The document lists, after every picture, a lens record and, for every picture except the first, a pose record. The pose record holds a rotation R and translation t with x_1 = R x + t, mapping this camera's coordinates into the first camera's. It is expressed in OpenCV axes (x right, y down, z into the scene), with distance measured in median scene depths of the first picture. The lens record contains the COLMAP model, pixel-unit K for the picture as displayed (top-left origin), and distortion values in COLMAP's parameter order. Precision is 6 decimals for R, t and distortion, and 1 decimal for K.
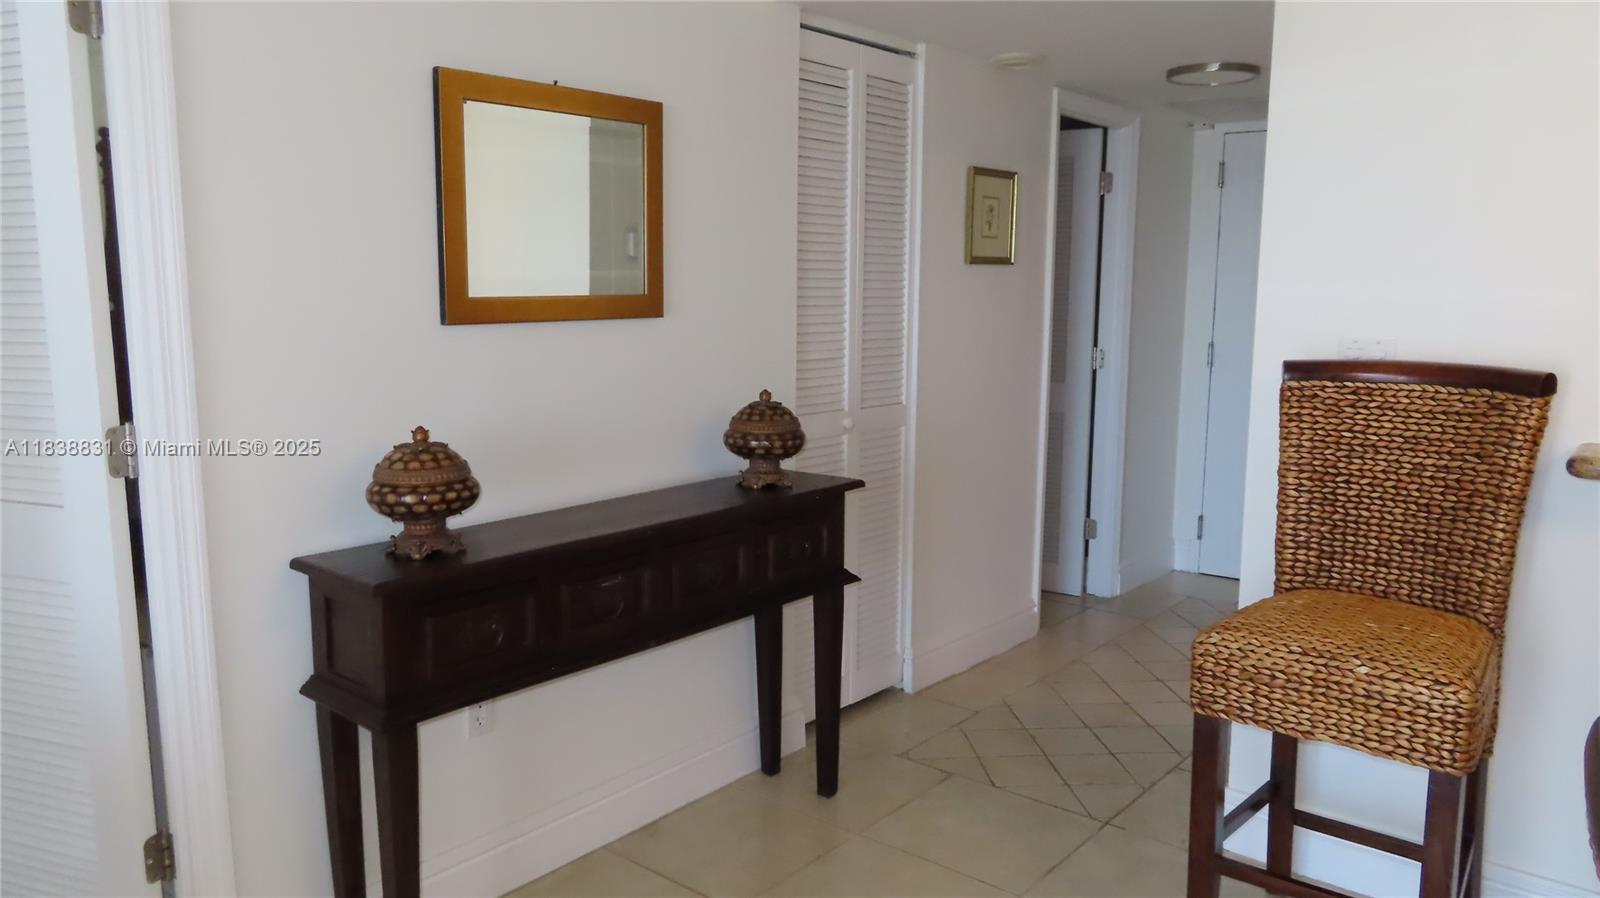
lens RADIAL K [[1144.6, 0, 800.0], [0, 1144.6, 449.0], [0, 0, 1]] dist [-0.004396, 0.000156]
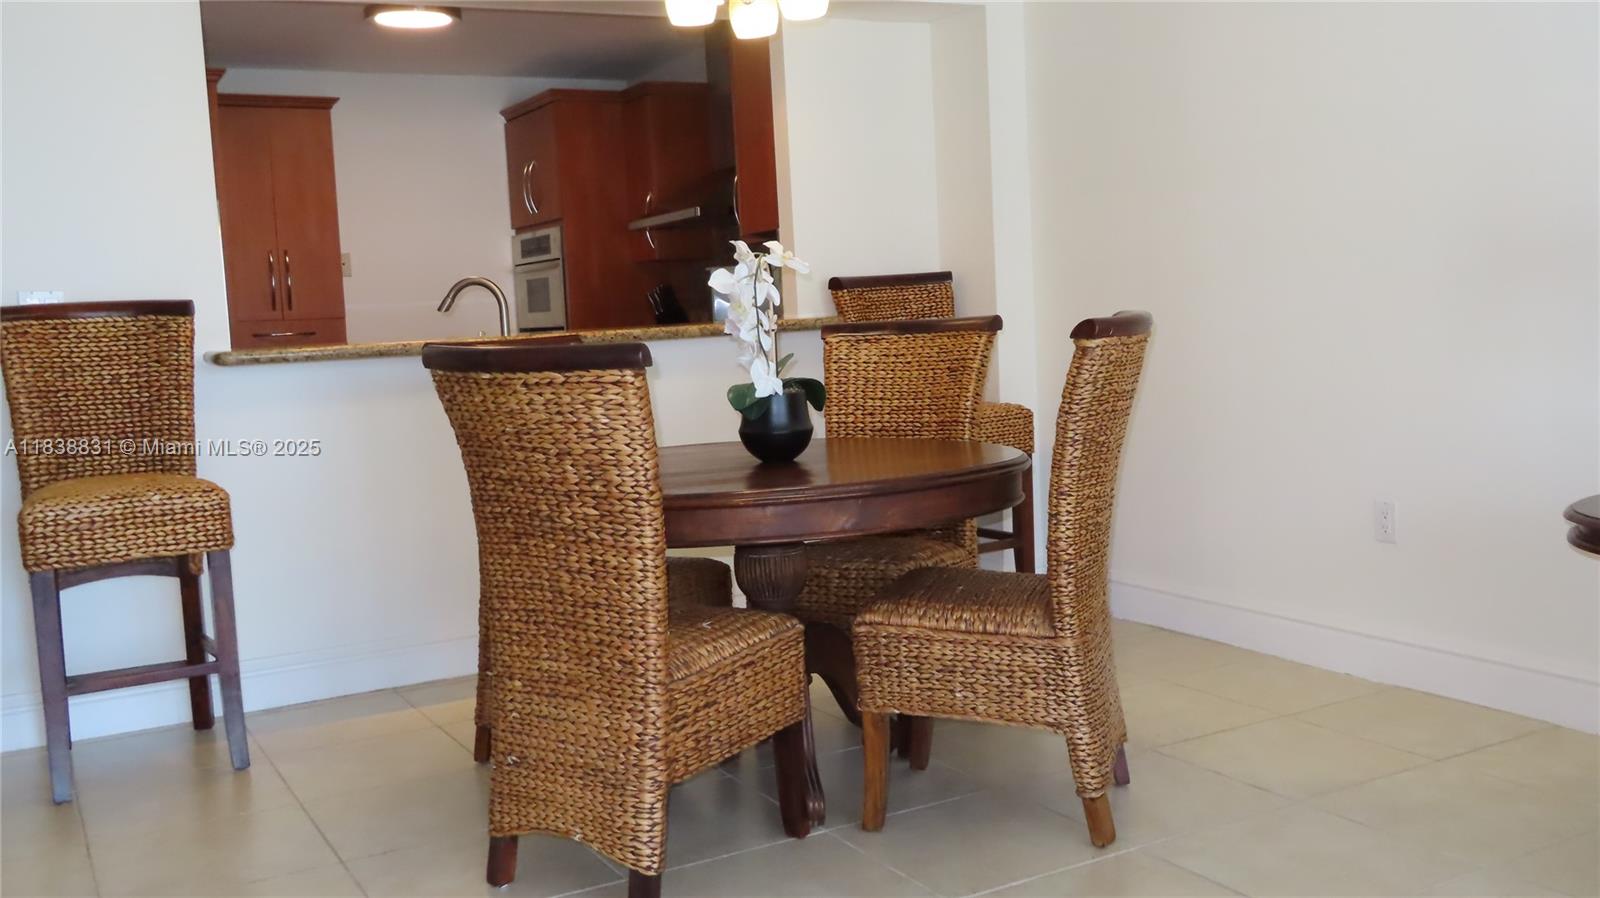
lens RADIAL K [[1472.8, 0, 800.0], [0, 1472.8, 449.0], [0, 0, 1]] dist [0.009879, -0.009051]
pose [[0.366275, -0.112069, 0.923733, -0.779631], [0.183633, 0.981903, 0.046313, 0.166753], [-0.912207, 0.152664, 0.380226, -0.384099]]
